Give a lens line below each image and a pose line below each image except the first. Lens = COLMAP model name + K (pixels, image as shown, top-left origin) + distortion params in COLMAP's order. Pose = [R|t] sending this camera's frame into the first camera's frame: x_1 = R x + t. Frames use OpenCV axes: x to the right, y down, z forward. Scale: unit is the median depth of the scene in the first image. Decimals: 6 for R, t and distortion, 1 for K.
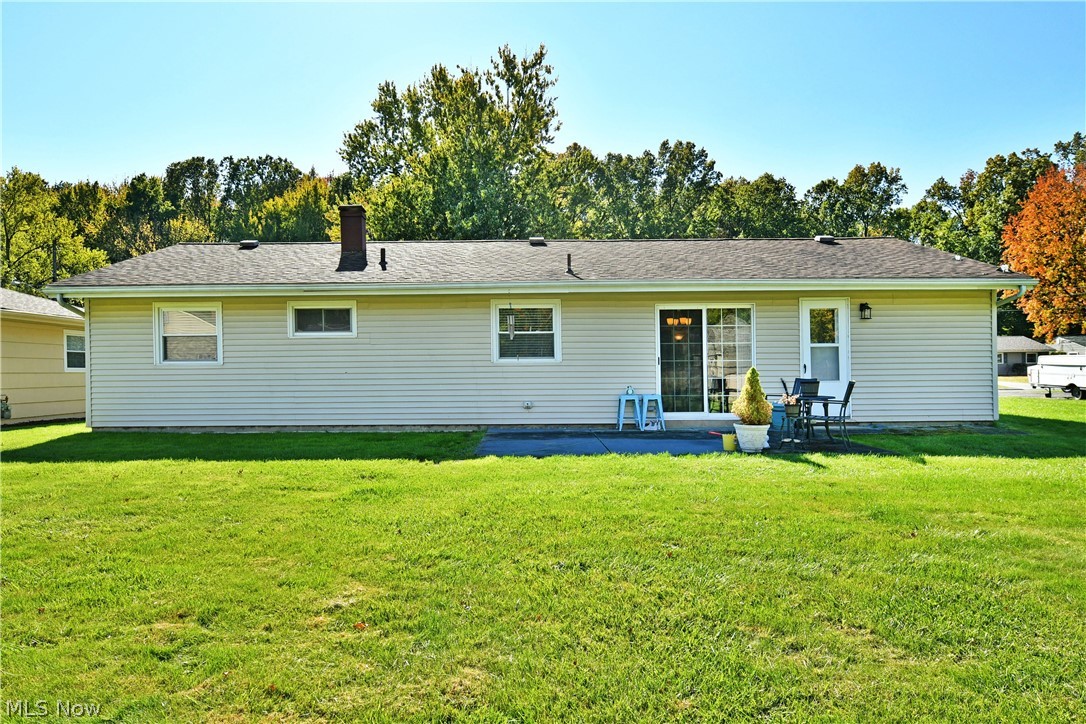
lens RADIAL K [[683.1, 0, 531.4], [0, 683.1, 367.6], [0, 0, 1]] dist [-0.002281, -0.005031]
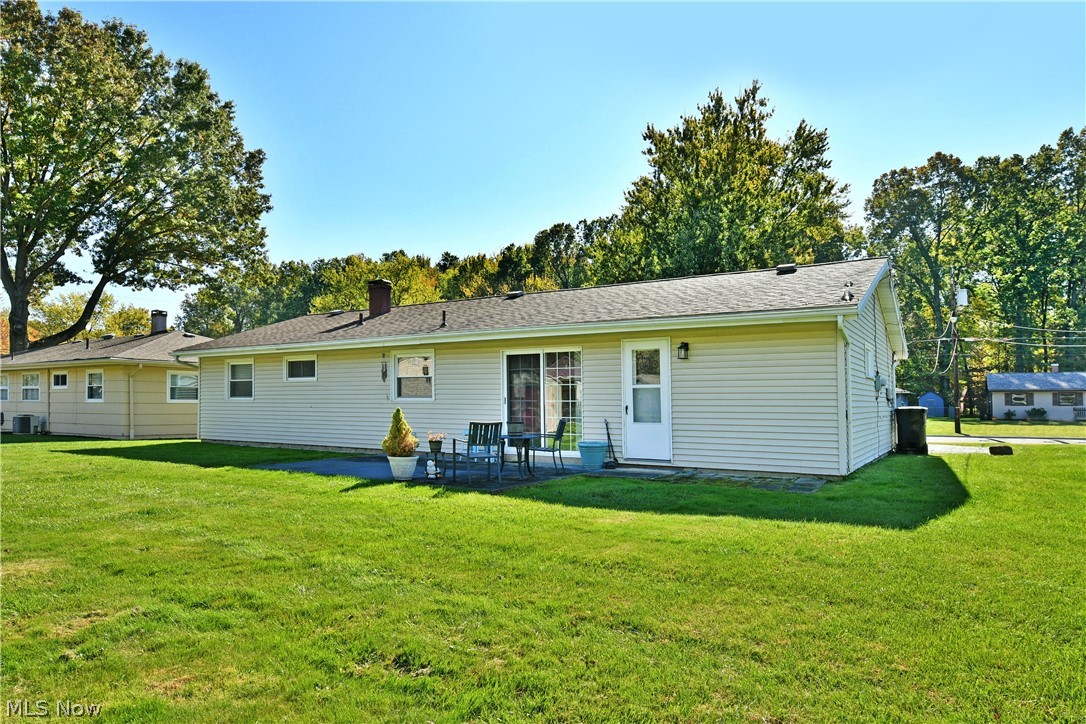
lens RADIAL K [[664.1, 0, 541.0], [0, 664.1, 377.1], [0, 0, 1]] dist [0.002085, 0.000048]
pose [[0.859222, -0.010347, -0.511499, 0.158376], [-0.010150, 0.999254, -0.037264, -0.001846], [0.511503, 0.037210, 0.858475, 0.020903]]
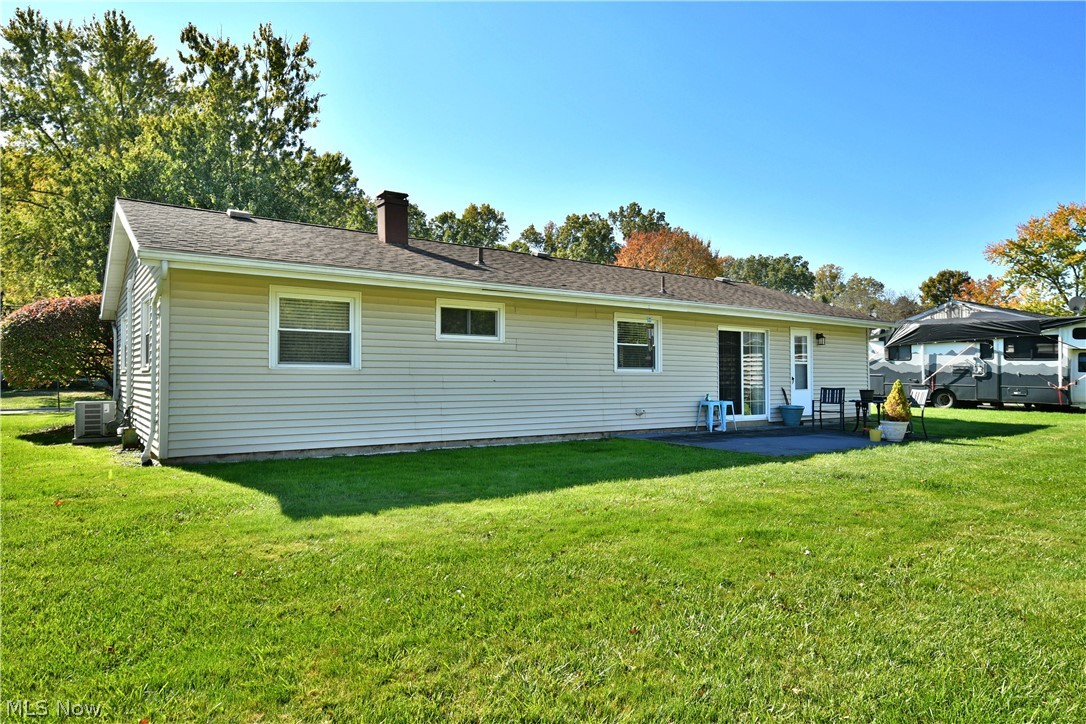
lens RADIAL K [[642.7, 0, 543.0], [0, 642.7, 362.0], [0, 0, 1]] dist [0.001076, -0.000616]
pose [[0.822613, 0.023388, 0.568121, -0.141780], [-0.013328, 0.999672, -0.021855, -0.000045], [-0.568446, 0.010407, 0.822655, 0.049921]]
